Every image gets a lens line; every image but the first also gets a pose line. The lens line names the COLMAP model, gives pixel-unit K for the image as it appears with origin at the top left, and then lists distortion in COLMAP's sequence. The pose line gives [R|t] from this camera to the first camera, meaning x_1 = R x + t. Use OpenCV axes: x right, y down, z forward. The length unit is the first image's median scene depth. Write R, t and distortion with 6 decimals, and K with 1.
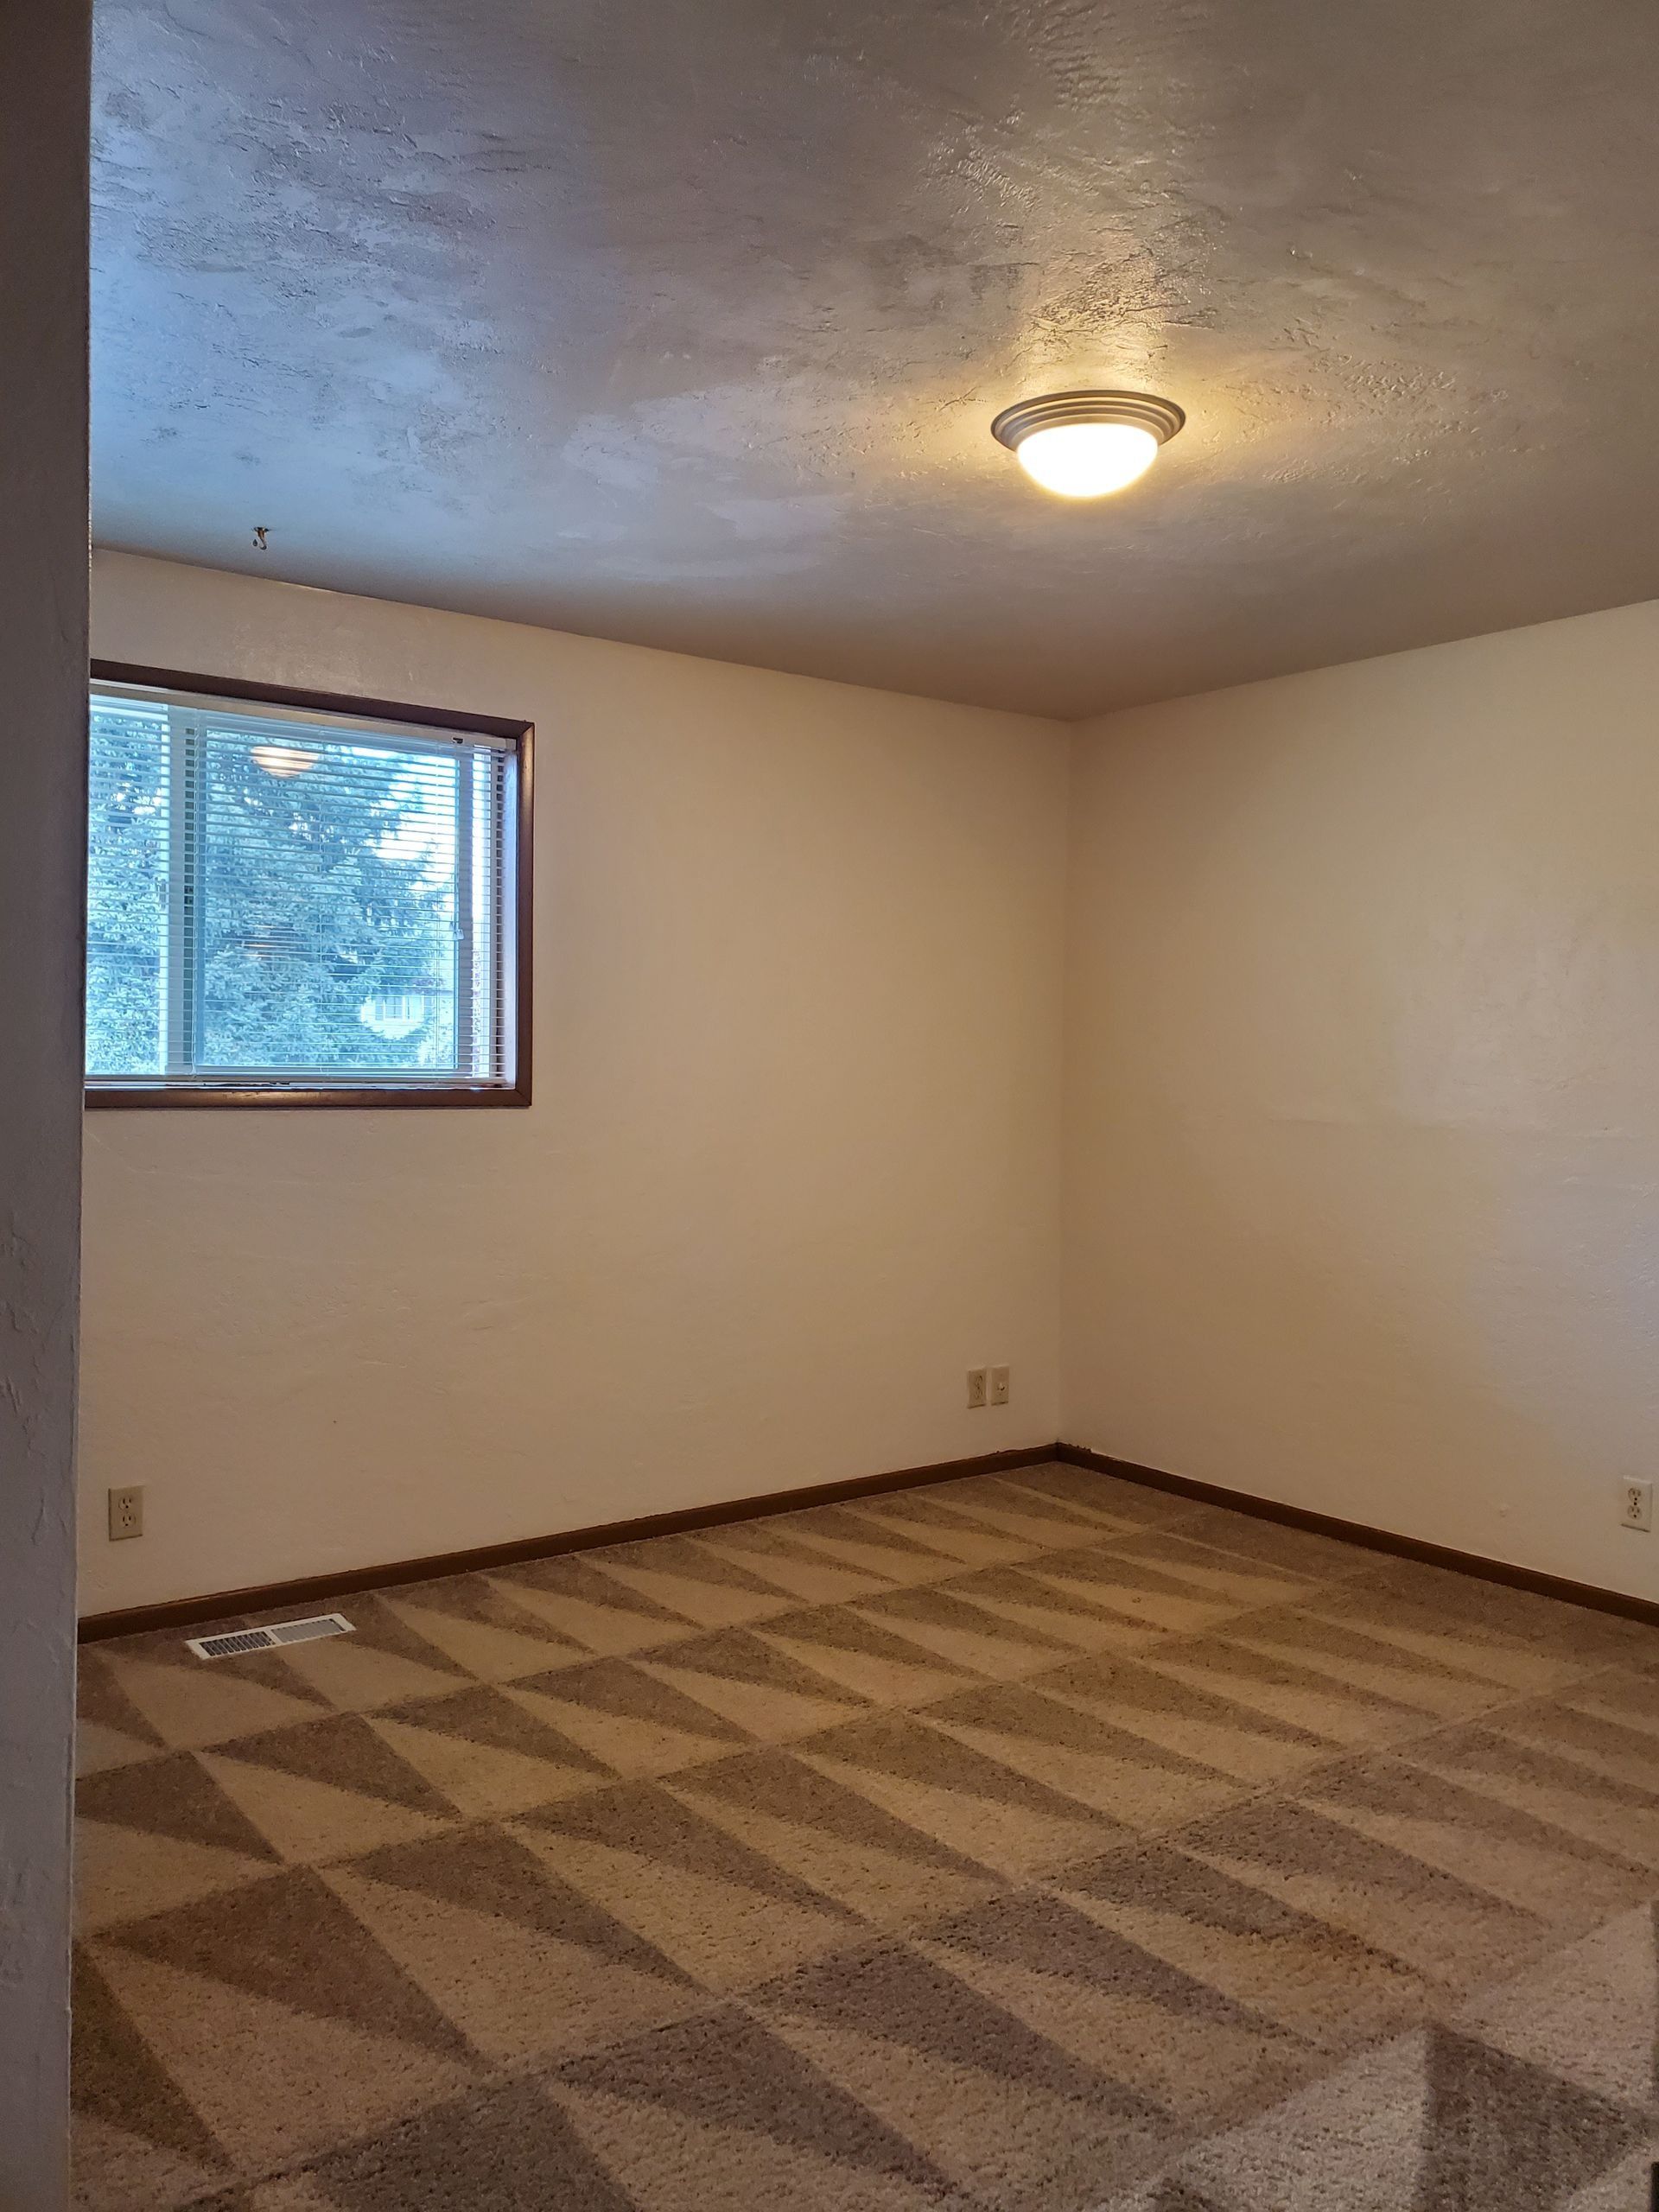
lens RADIAL K [[1702.6, 0, 829.5], [0, 1702.6, 1106.0], [0, 0, 1]] dist [0.004413, 0.000606]
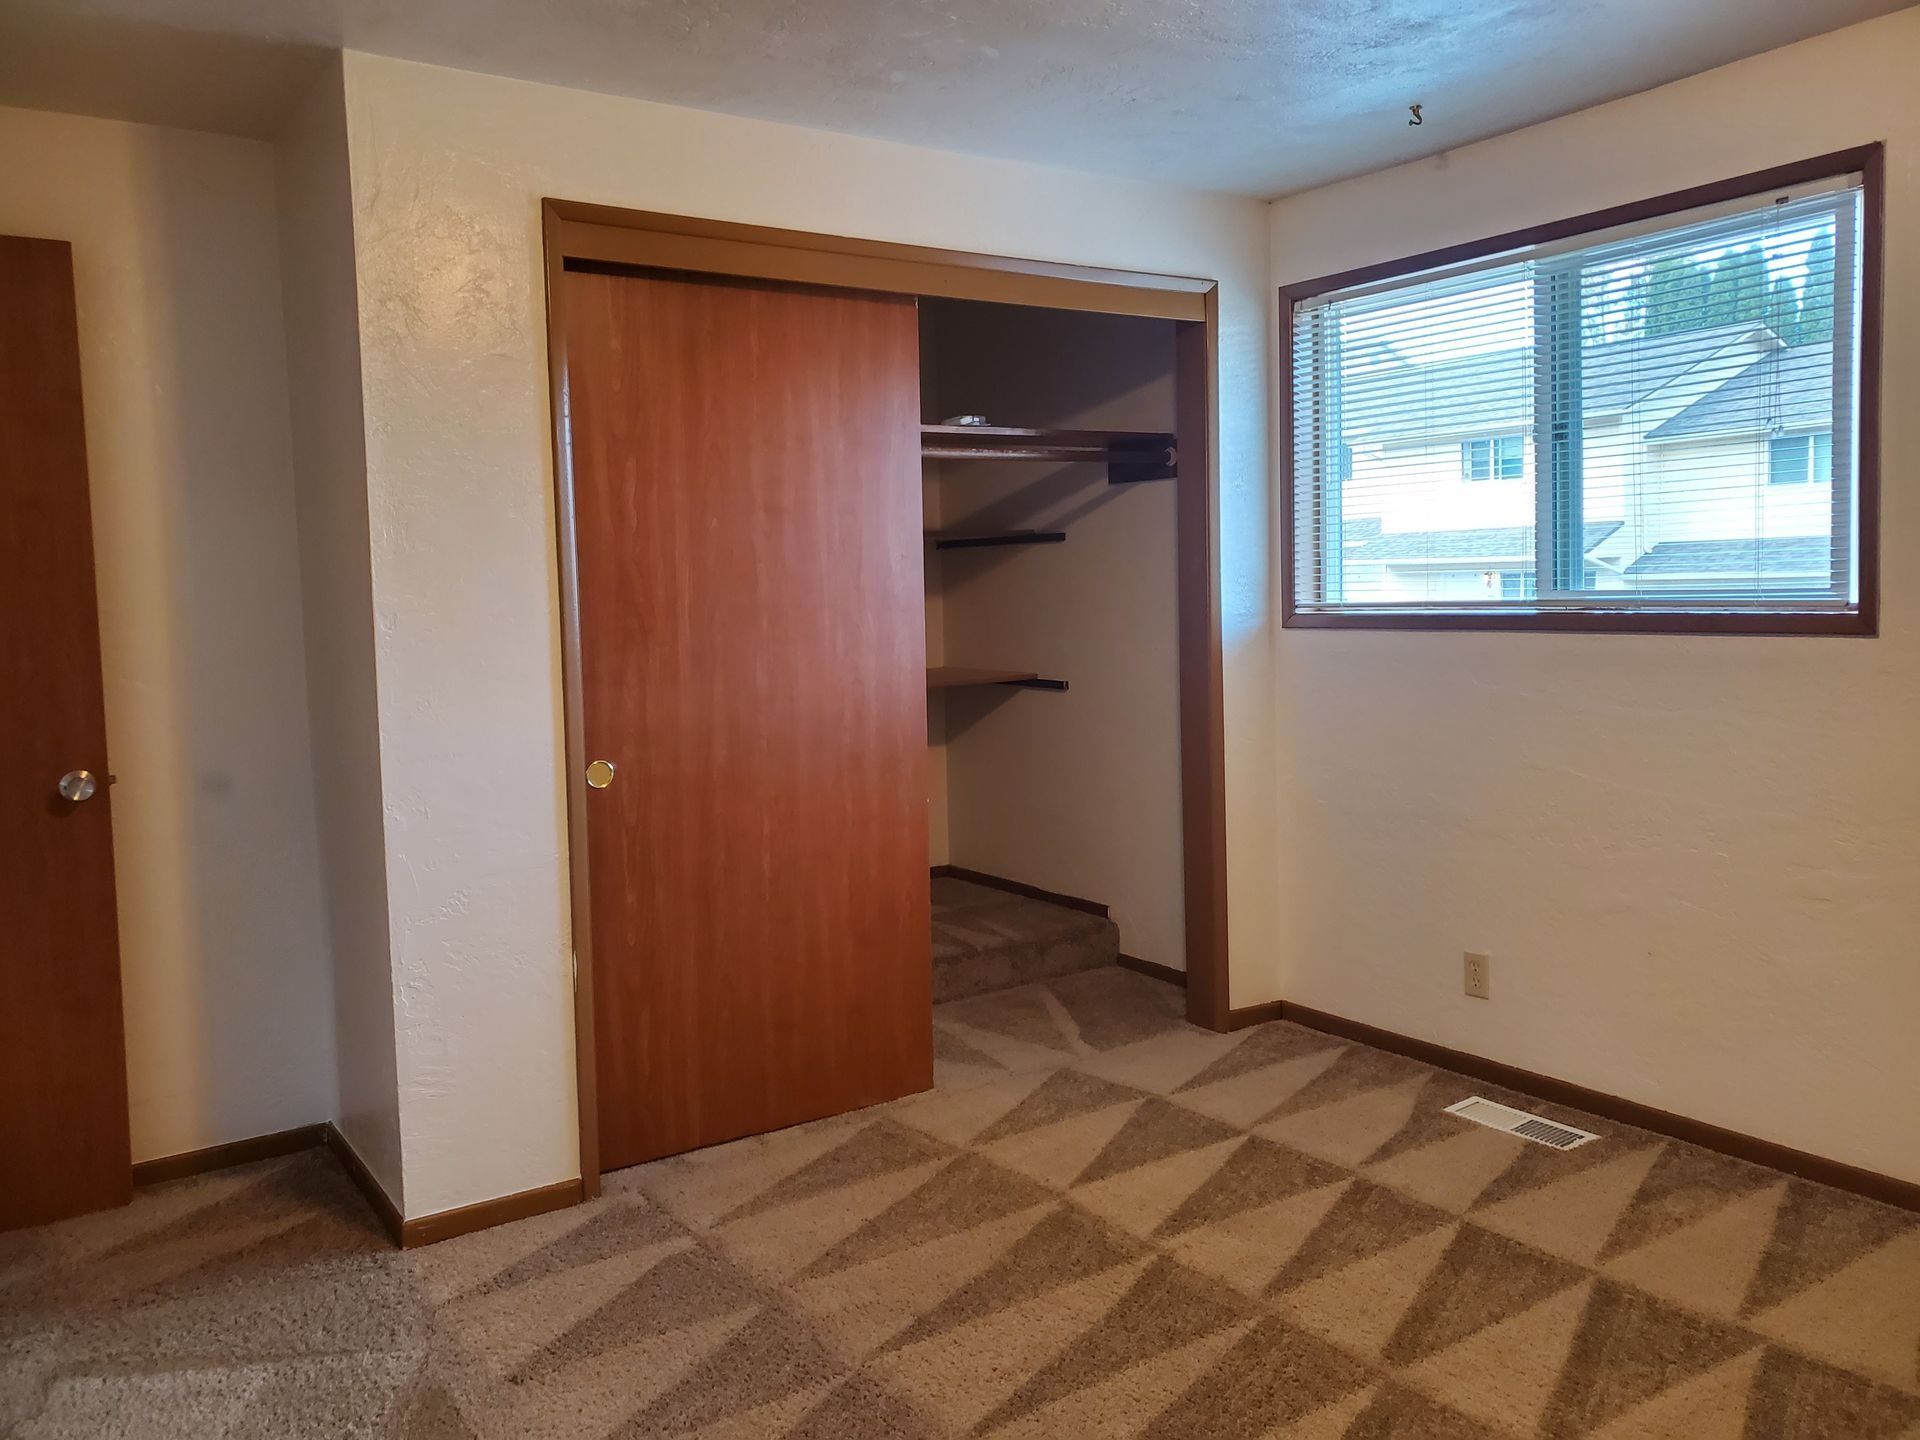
lens RADIAL K [[1477.8, 0, 960.0], [0, 1477.8, 720.0], [0, 0, 1]] dist [0.004413, 0.000606]
pose [[-0.043062, 0.085072, -0.995444, 0.630544], [0.009523, 0.996358, 0.084739, -0.027549], [0.999027, -0.005831, -0.043716, 0.721993]]
